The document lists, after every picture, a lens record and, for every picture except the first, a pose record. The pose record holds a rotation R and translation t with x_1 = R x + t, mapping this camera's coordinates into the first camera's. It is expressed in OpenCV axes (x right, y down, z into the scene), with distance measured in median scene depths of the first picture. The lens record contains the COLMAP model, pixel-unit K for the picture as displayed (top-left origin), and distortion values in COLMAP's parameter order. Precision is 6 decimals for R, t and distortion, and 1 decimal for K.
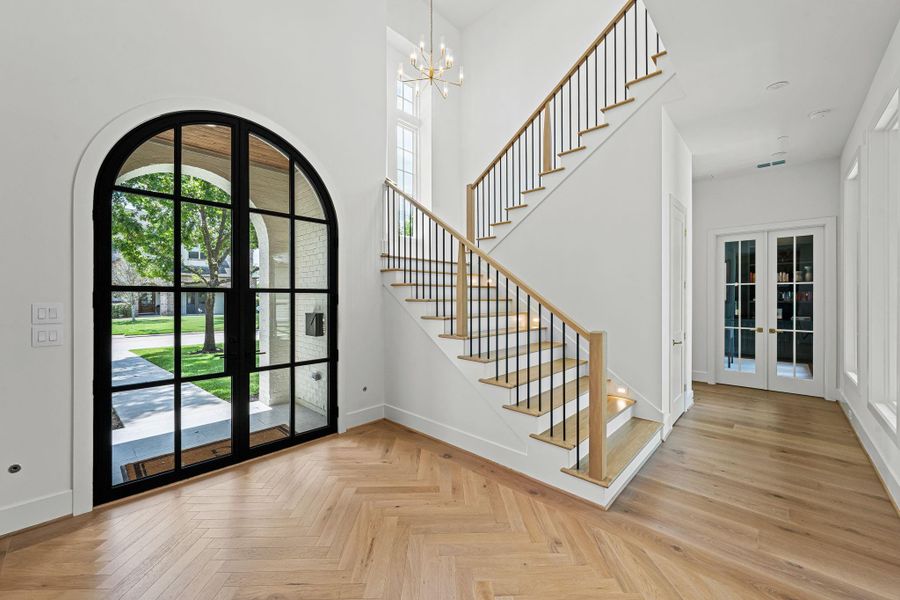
lens RADIAL K [[346.0, 0, 449.6], [0, 346.0, 296.8], [0, 0, 1]] dist [0.000292, -0.000273]
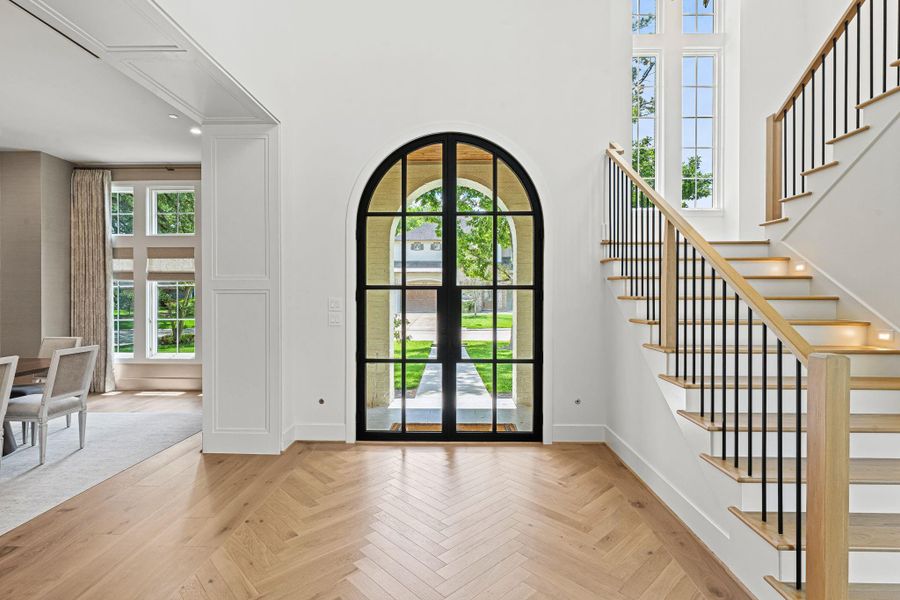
lens RADIAL K [[428.2, 0, 451.2], [0, 428.2, 298.4], [0, 0, 1]] dist [-0.005230, -0.000805]
pose [[0.679851, 0.008316, -0.733303, 0.367939], [-0.001497, 0.999949, 0.009952, 0.001921], [0.733348, -0.005668, 0.679829, 0.064702]]
